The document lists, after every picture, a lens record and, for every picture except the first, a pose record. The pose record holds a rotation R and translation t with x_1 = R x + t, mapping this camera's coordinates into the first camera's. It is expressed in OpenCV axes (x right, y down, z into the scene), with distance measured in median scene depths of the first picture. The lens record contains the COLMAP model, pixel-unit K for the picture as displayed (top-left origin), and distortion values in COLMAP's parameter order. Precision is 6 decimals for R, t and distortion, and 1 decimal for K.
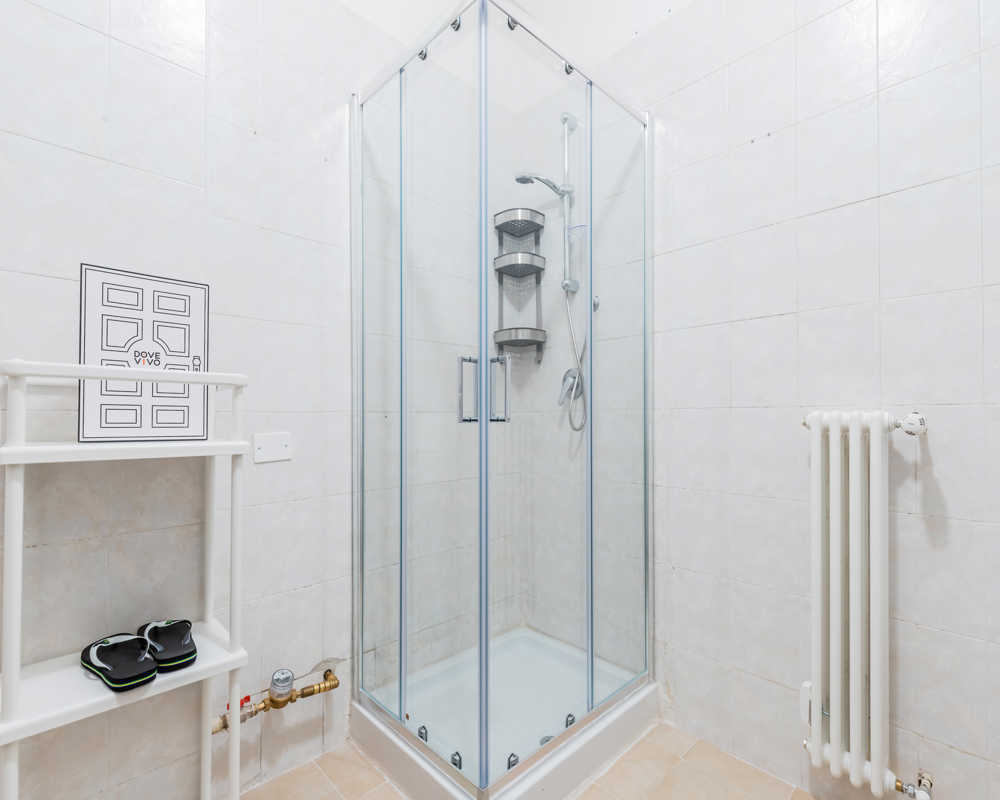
lens RADIAL K [[463.3, 0, 497.6], [0, 463.3, 414.6], [0, 0, 1]] dist [0.001062, 0.000217]
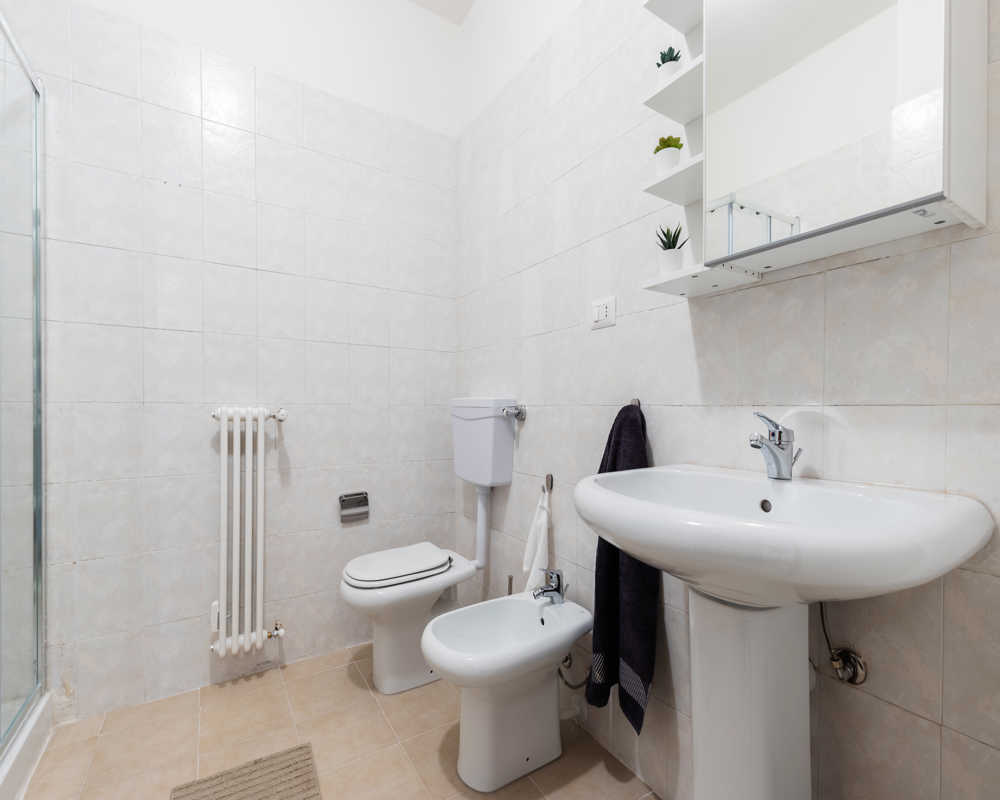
lens RADIAL K [[463.3, 0, 497.6], [0, 463.3, 414.6], [0, 0, 1]] dist [0.001062, 0.000217]
pose [[0.191022, -0.011026, 0.981524, -0.534997], [-0.014536, 0.999795, 0.014060, -0.016696], [-0.981478, -0.016953, 0.190823, -0.088654]]
